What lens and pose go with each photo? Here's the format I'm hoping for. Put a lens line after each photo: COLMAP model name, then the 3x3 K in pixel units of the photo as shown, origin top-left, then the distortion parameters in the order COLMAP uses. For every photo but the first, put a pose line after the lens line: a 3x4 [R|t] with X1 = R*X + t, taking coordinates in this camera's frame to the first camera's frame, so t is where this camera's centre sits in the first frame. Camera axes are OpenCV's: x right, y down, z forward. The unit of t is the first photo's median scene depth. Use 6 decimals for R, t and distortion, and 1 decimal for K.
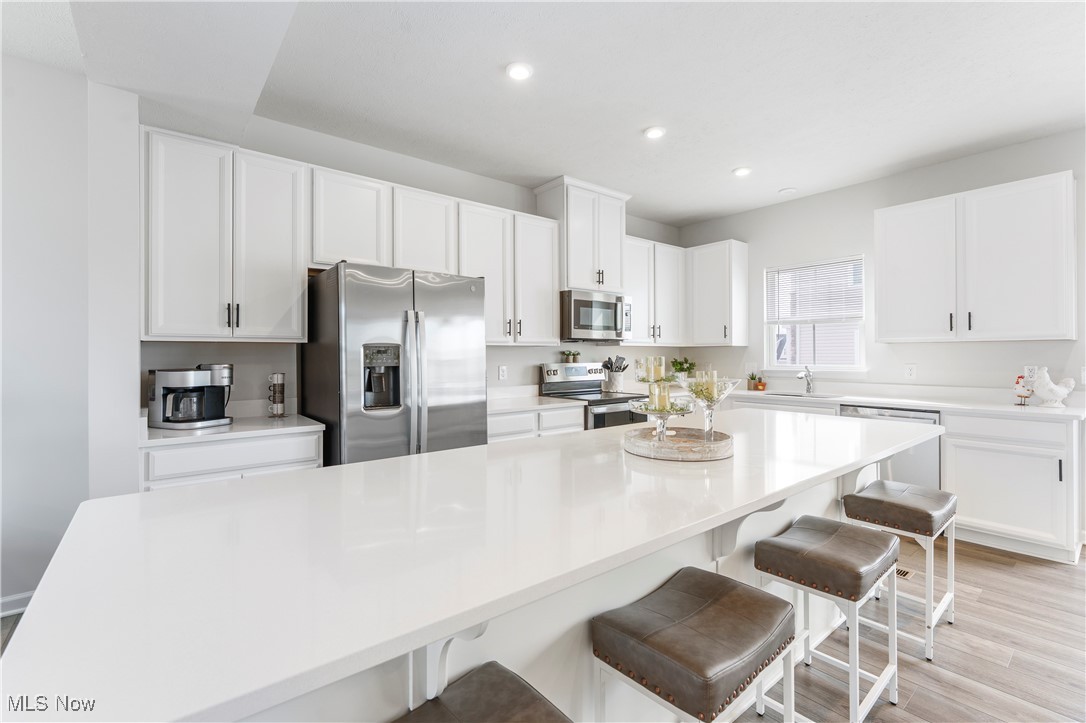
lens RADIAL K [[472.4, 0, 544.9], [0, 472.4, 356.9], [0, 0, 1]] dist [-0.007294, 0.004849]
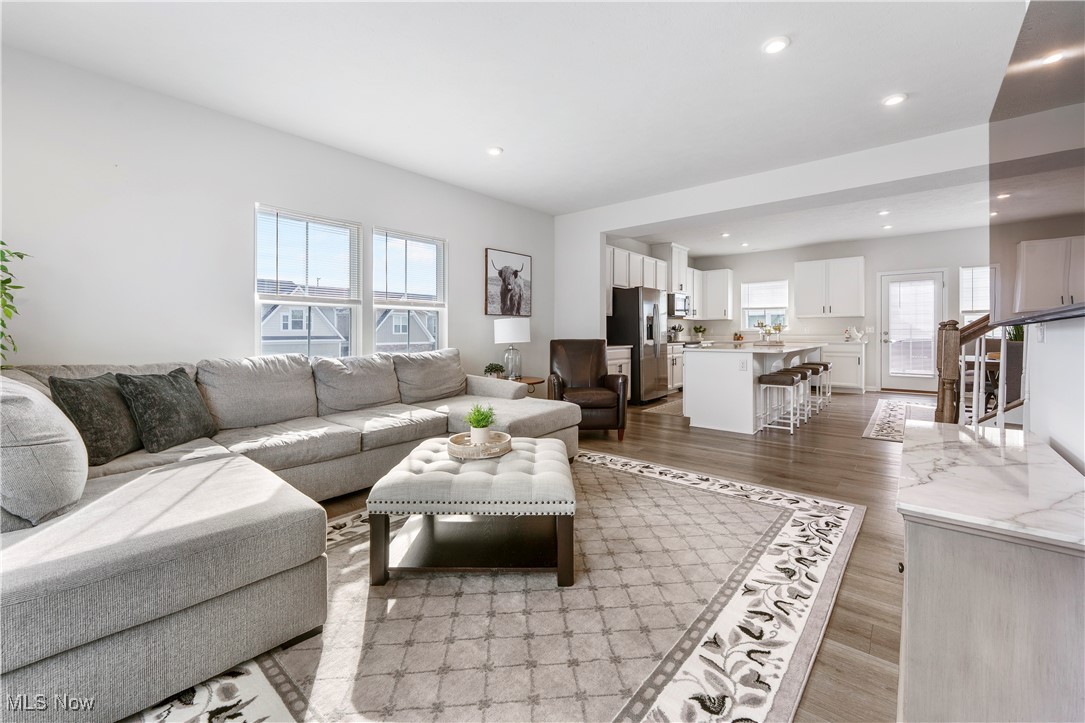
lens RADIAL K [[439.3, 0, 530.0], [0, 439.3, 337.2], [0, 0, 1]] dist [-0.000890, -0.000212]
pose [[0.982923, -0.005199, 0.183945, -0.934285], [0.005026, 0.999986, 0.001407, 0.054656], [-0.183950, -0.000458, 0.982935, -0.859880]]
